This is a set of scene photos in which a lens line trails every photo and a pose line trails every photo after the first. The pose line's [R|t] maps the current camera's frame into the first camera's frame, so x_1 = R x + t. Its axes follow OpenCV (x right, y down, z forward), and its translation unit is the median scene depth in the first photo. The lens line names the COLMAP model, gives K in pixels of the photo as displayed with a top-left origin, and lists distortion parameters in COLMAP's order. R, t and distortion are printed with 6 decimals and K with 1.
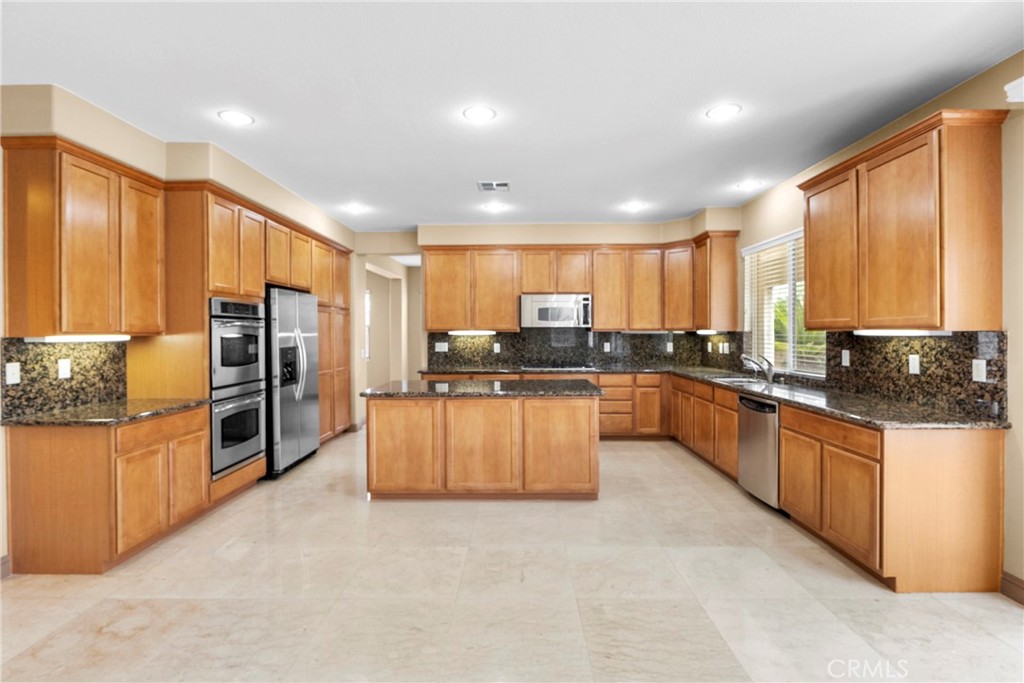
lens RADIAL K [[491.8, 0, 511.7], [0, 491.8, 334.8], [0, 0, 1]] dist [-0.000571, -0.000616]
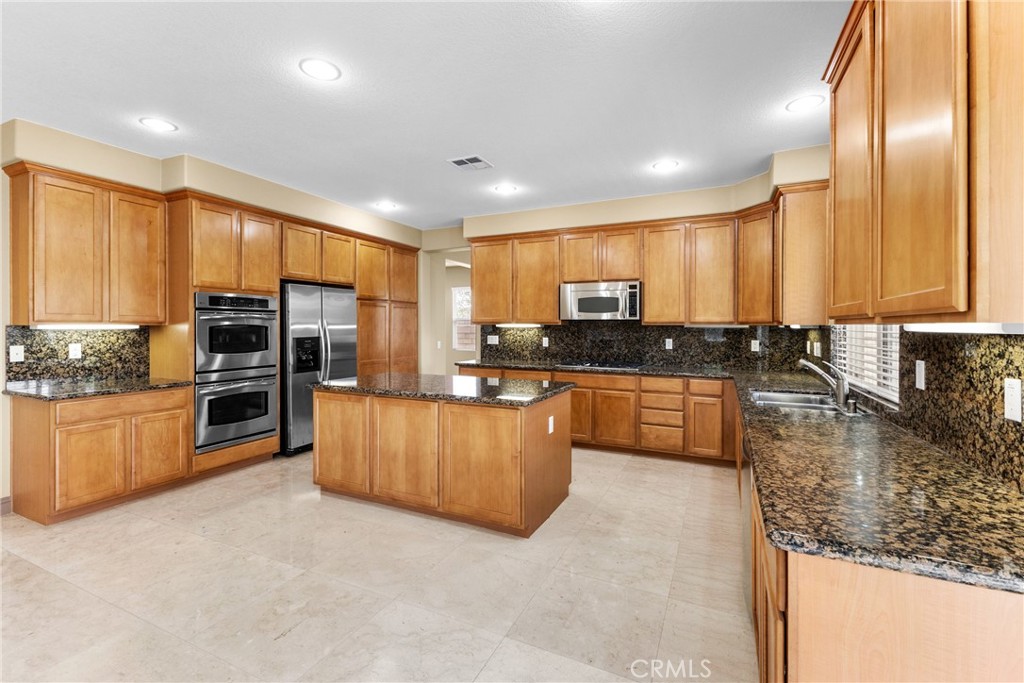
lens RADIAL K [[444.7, 0, 513.6], [0, 444.7, 327.1], [0, 0, 1]] dist [0.007225, -0.000724]
pose [[0.908704, 0.008052, -0.417363, 0.453928], [-0.009084, 0.999959, -0.000487, -0.001068], [0.417342, 0.004234, 0.908740, 0.346516]]
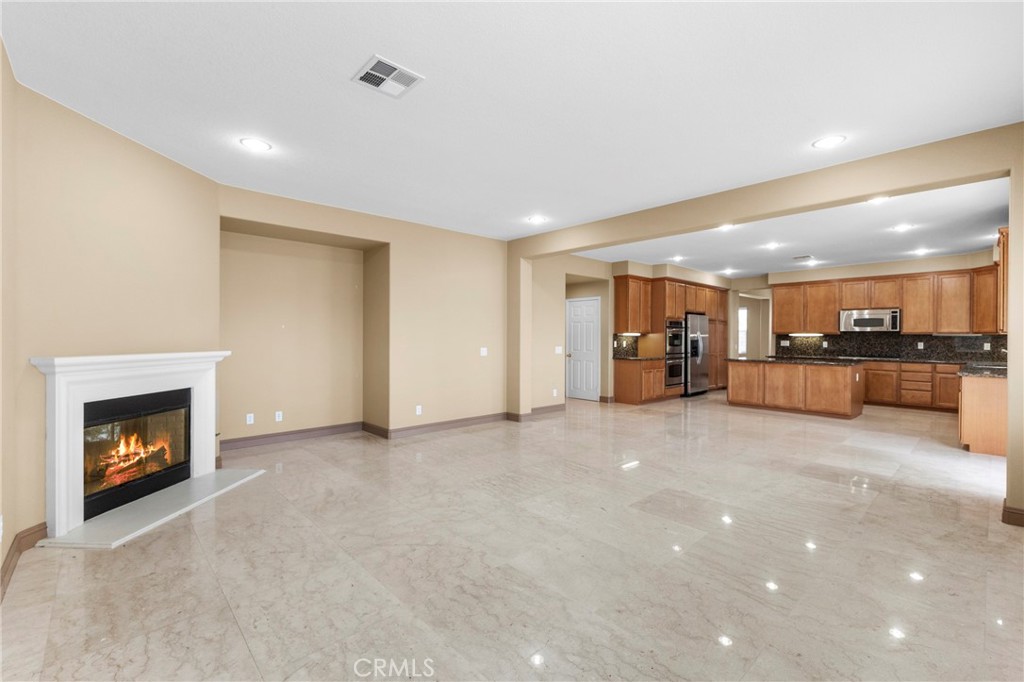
lens RADIAL K [[444.7, 0, 509.2], [0, 444.7, 339.1], [0, 0, 1]] dist [0.007225, -0.000724]
pose [[0.685277, 0.012008, -0.728183, 0.535428], [-0.012665, 0.999909, 0.004571, 0.026627], [0.728172, 0.006090, 0.685367, -1.208219]]
